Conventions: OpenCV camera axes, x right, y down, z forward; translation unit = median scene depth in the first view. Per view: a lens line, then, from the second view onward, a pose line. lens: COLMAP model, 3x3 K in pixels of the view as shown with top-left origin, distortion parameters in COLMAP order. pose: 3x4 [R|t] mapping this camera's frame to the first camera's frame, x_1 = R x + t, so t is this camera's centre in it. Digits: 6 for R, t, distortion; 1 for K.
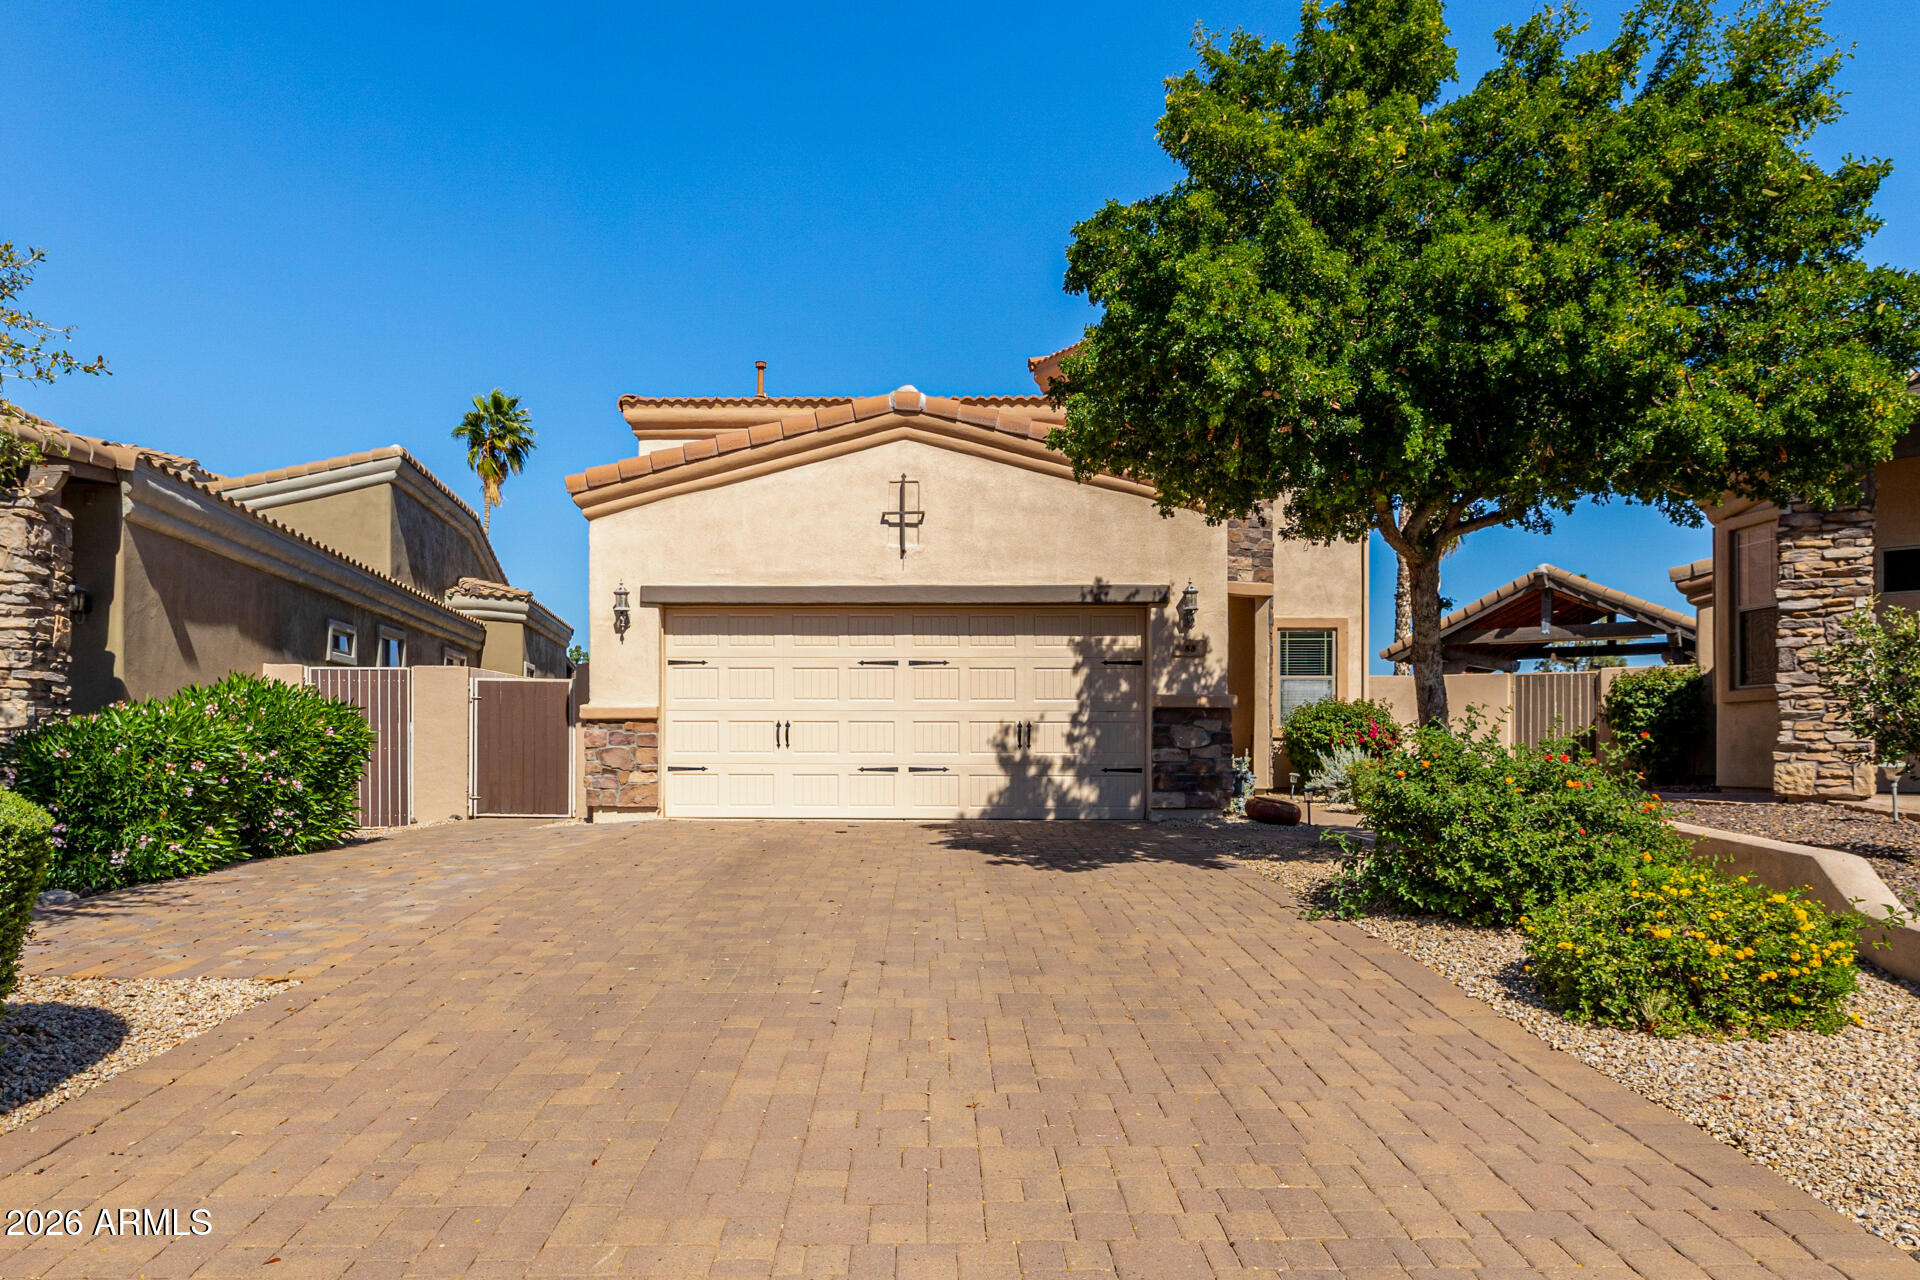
lens RADIAL K [[816.0, 0, 921.4], [0, 816.0, 556.7], [0, 0, 1]] dist [0.003566, -0.000241]
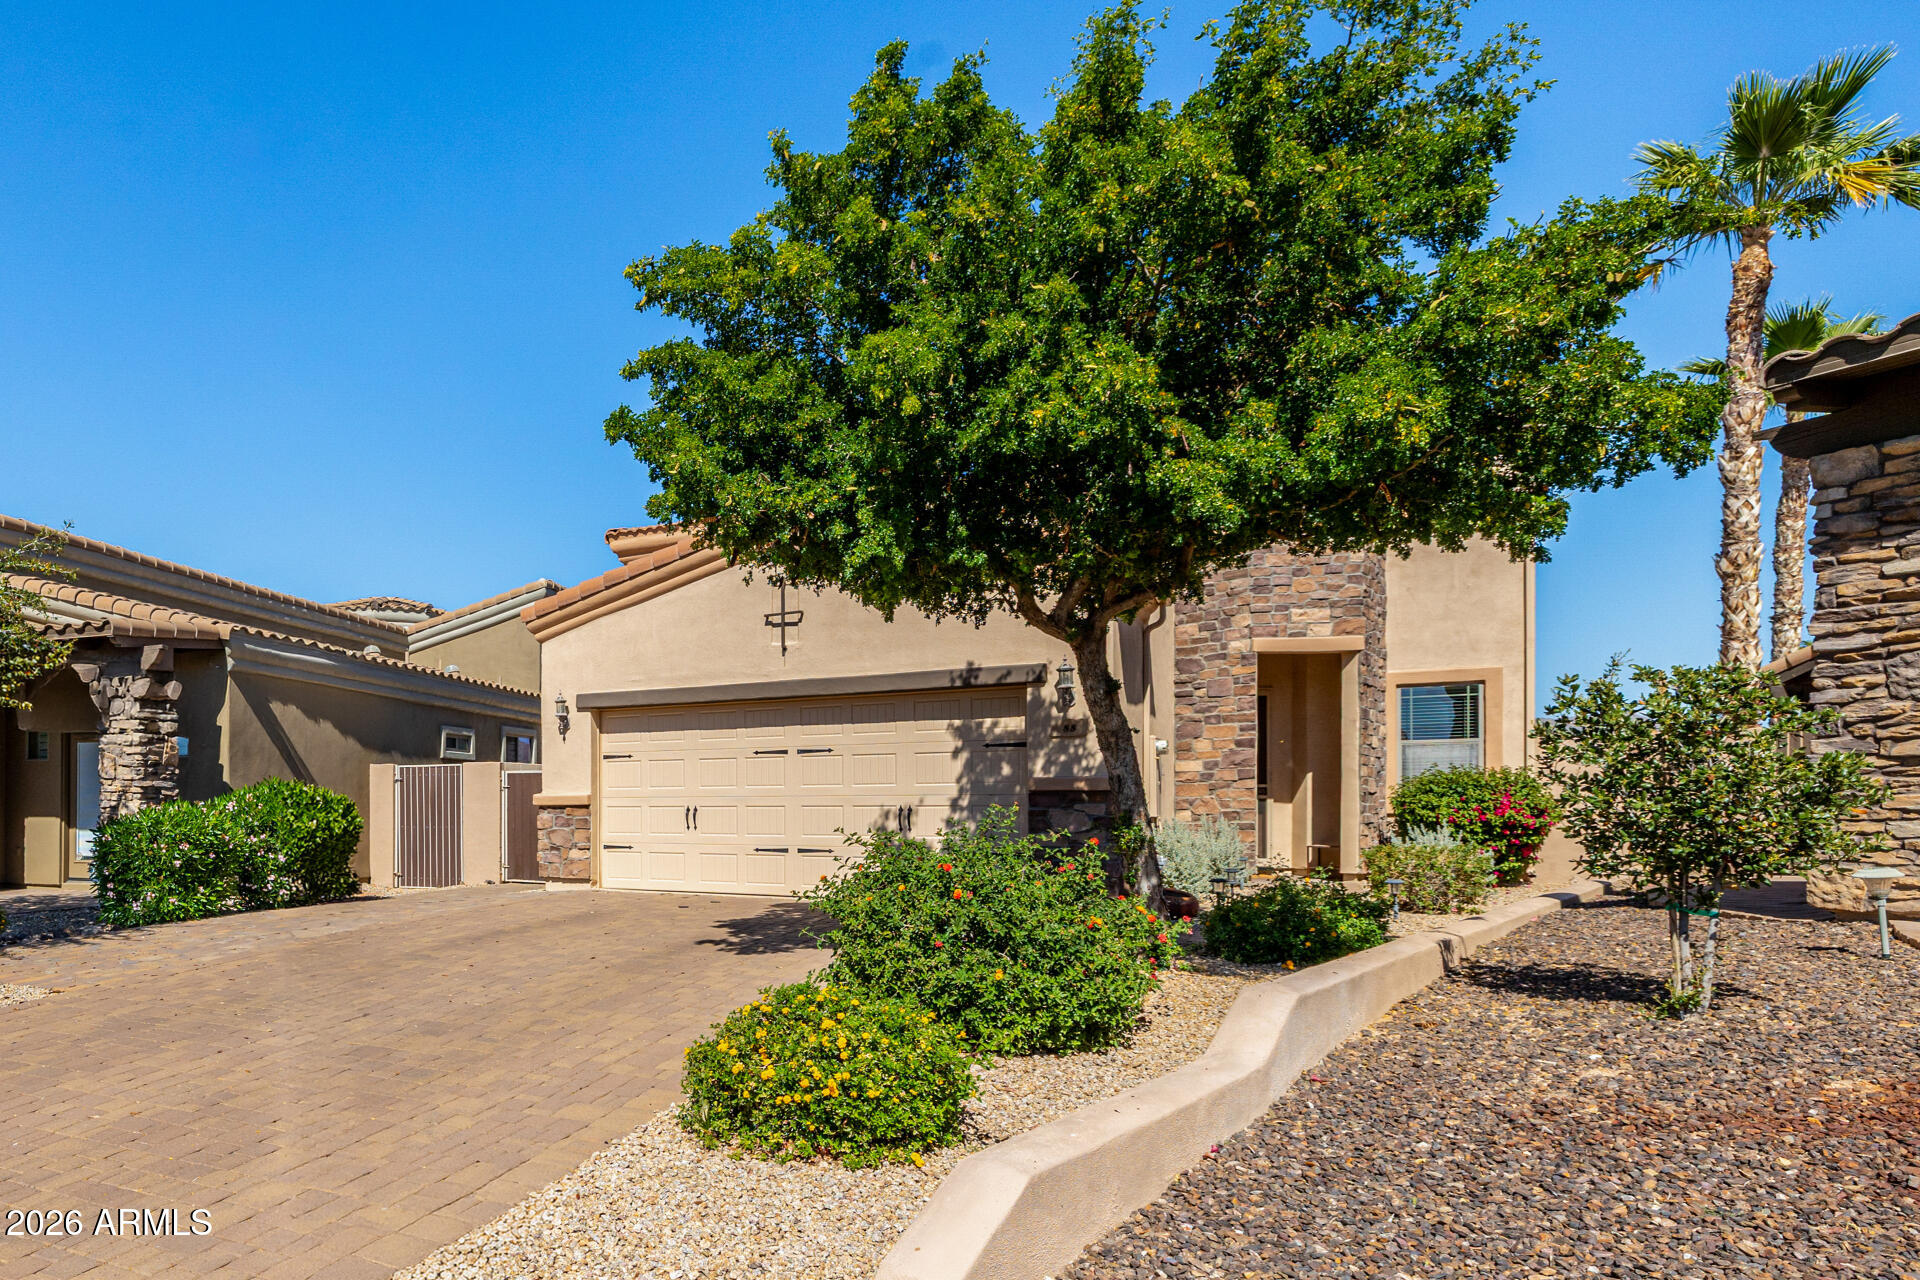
lens RADIAL K [[816.0, 0, 905.2], [0, 816.0, 615.4], [0, 0, 1]] dist [0.003566, -0.000241]
pose [[0.933657, -0.082627, -0.348507, 0.503310], [0.079839, 0.996556, -0.022381, -0.013834], [0.349156, -0.006929, 0.937039, 0.037794]]
